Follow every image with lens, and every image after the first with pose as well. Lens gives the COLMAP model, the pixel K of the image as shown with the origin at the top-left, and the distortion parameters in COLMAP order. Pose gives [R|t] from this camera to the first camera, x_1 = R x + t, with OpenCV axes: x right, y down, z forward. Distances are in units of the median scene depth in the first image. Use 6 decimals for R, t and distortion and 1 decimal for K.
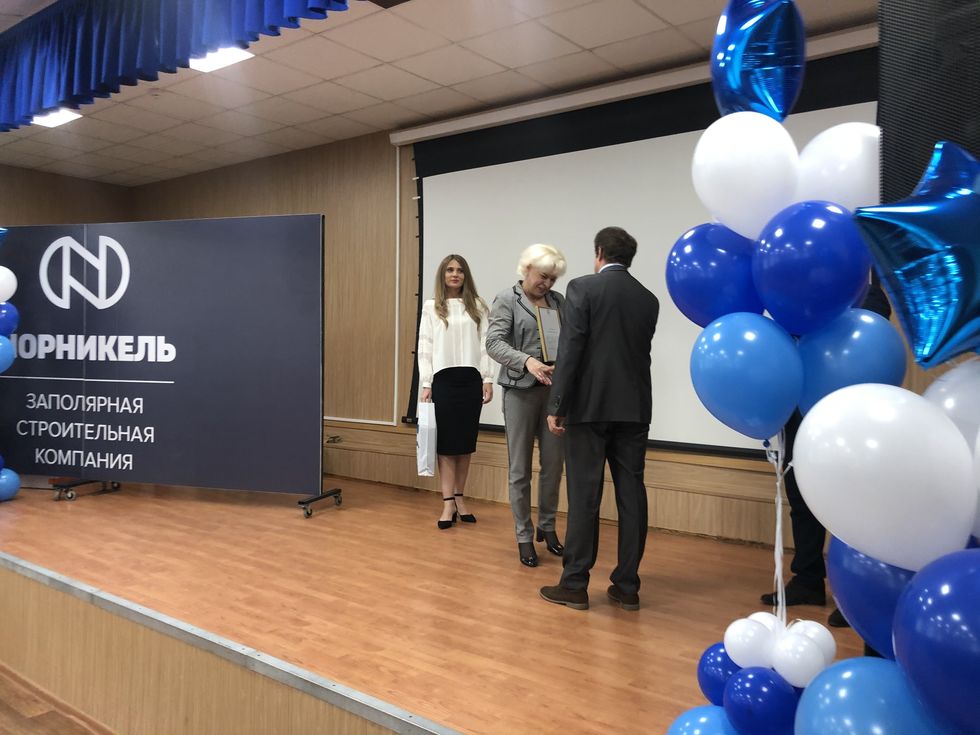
lens RADIAL K [[810.6, 0, 482.1], [0, 810.6, 360.7], [0, 0, 1]] dist [0.018723, -0.004938]
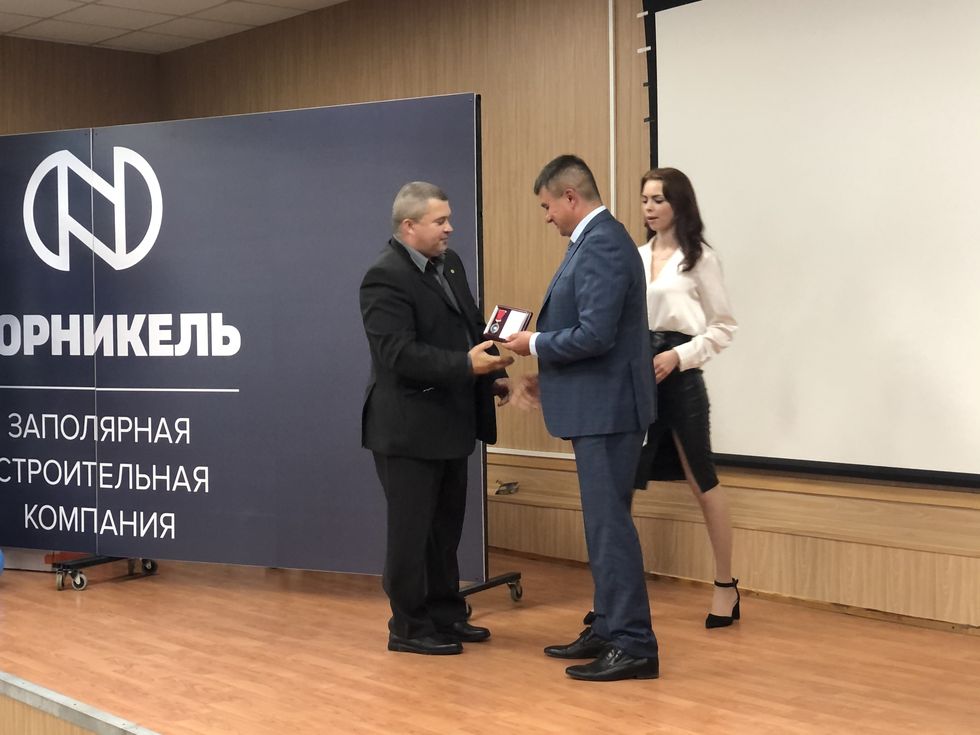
lens RADIAL K [[1563.7, 0, 500.6], [0, 1563.7, 354.9], [0, 0, 1]] dist [0.084888, 0.000000]
pose [[0.981144, -0.021733, -0.192051, 0.026359], [0.023365, 0.999708, 0.006233, -0.001786], [0.191859, -0.010603, 0.981365, -0.079444]]
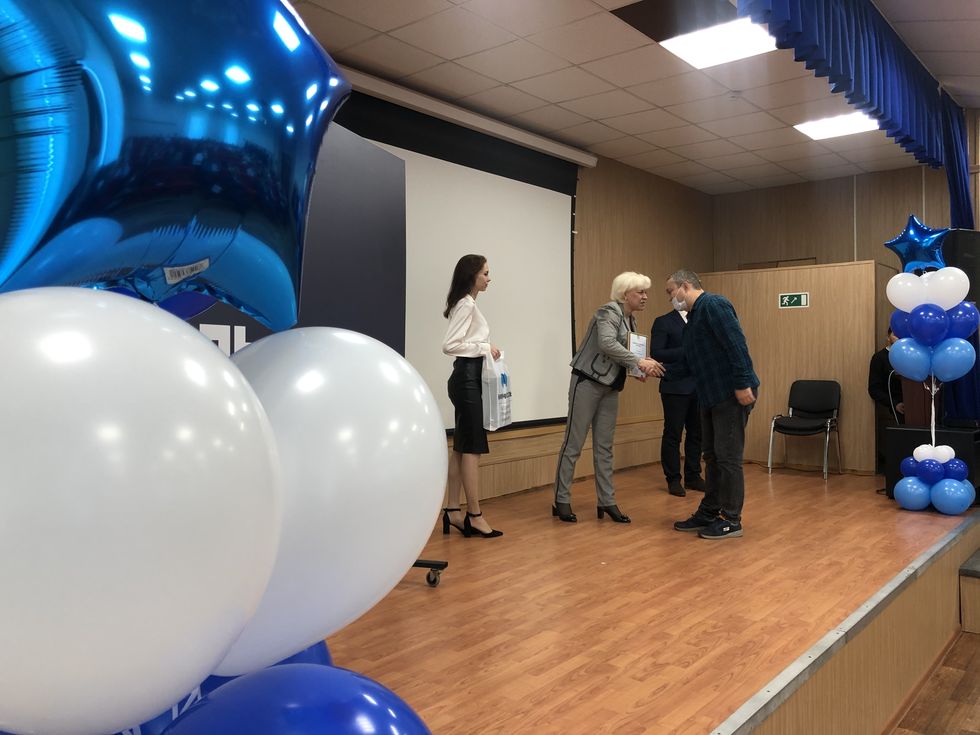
lens RADIAL K [[810.6, 0, 483.3], [0, 810.6, 338.0], [0, 0, 1]] dist [0.018723, -0.004938]
pose [[0.008456, 0.003618, 0.999958, -0.853467], [0.004118, 0.999985, -0.003653, -0.023101], [-0.999956, 0.004149, 0.008441, 0.857892]]
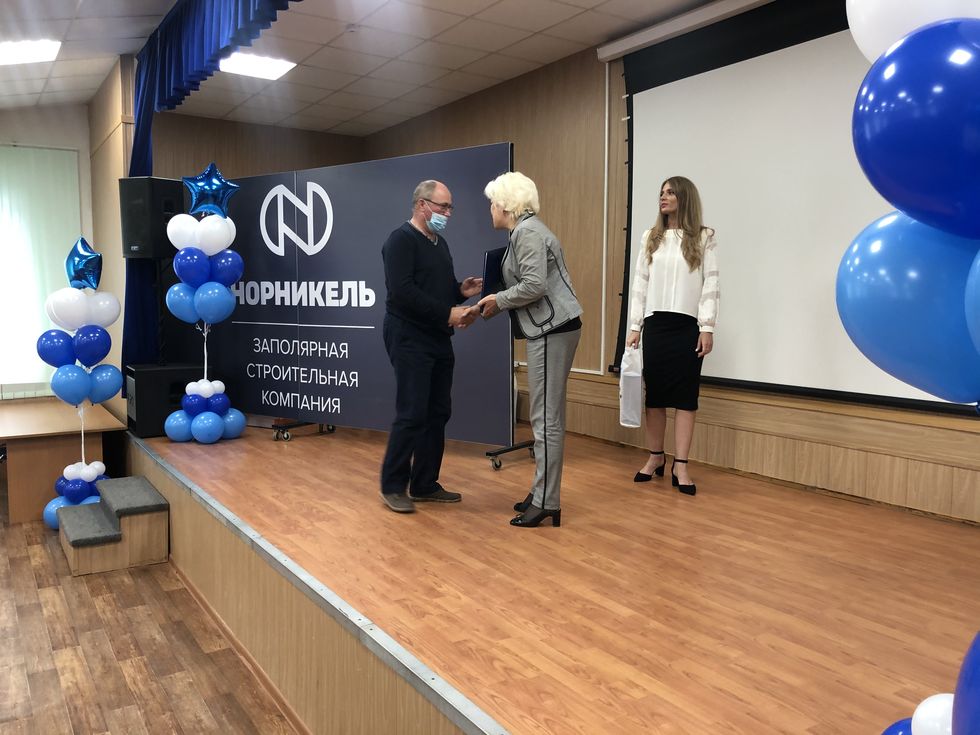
lens RADIAL K [[810.6, 0, 487.3], [0, 810.6, 360.0], [0, 0, 1]] dist [0.018723, -0.004938]
pose [[0.949516, 0.010473, -0.313544, 0.062018], [0.010290, 0.997865, 0.064493, 0.004164], [0.313550, -0.064463, 0.947381, 0.102546]]
